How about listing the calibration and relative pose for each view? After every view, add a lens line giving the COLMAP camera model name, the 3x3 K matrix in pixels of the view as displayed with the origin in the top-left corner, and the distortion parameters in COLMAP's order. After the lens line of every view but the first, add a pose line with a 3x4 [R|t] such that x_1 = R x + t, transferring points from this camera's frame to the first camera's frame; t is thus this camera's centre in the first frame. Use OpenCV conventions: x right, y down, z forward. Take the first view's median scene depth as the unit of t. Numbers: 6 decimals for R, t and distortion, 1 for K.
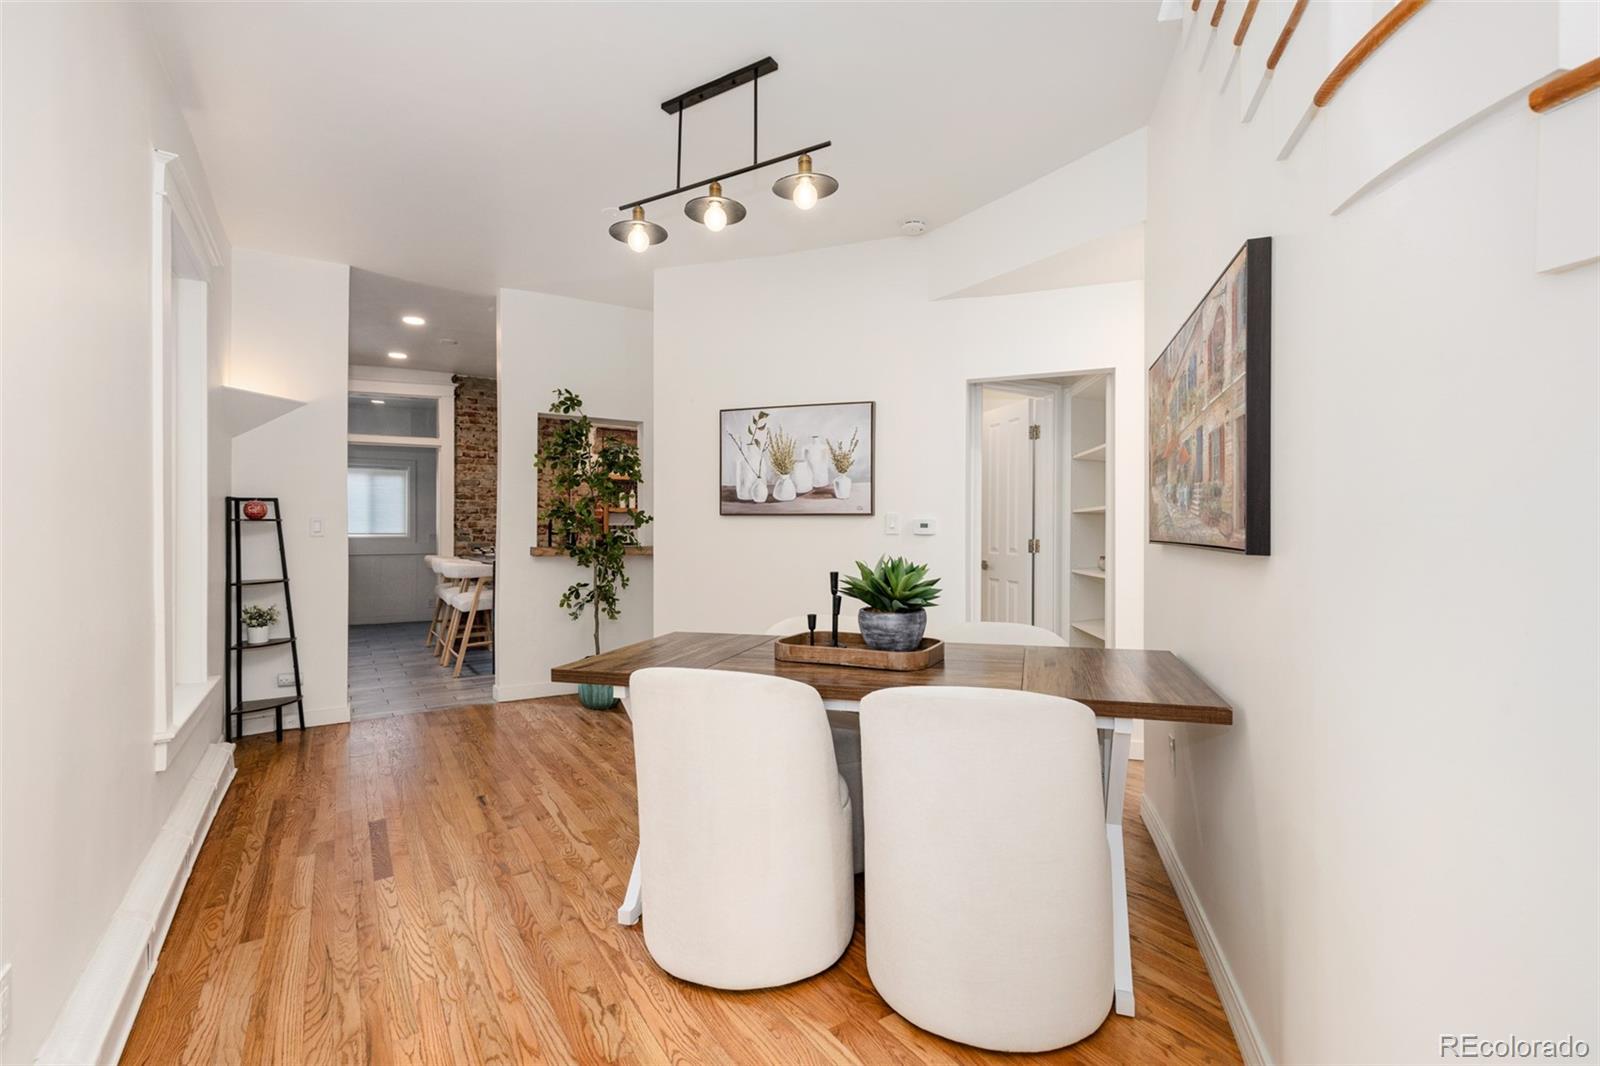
lens RADIAL K [[715.1, 0, 793.7], [0, 715.1, 530.1], [0, 0, 1]] dist [0.001479, 0.000292]
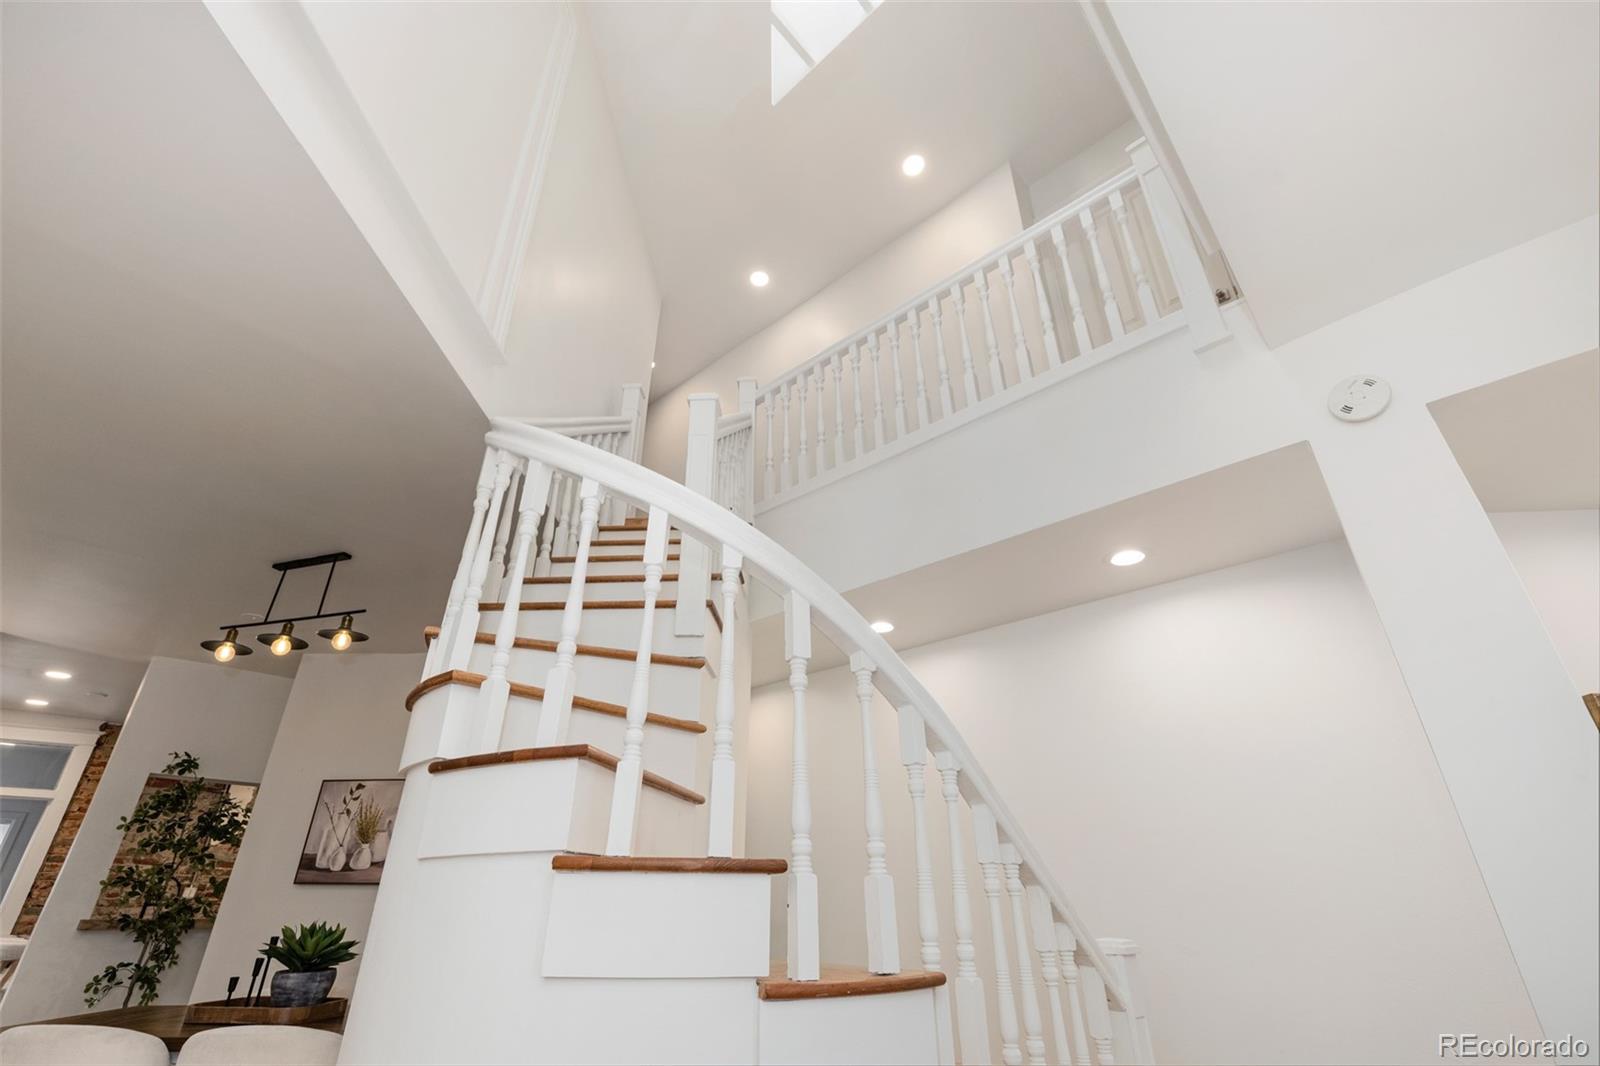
lens RADIAL K [[715.1, 0, 792.9], [0, 715.1, 530.4], [0, 0, 1]] dist [0.001479, 0.000292]
pose [[0.967580, 0.117430, 0.223606, 0.322899], [-0.001025, 0.887158, -0.461465, 0.003444], [-0.252564, 0.446275, 0.858516, -0.343801]]
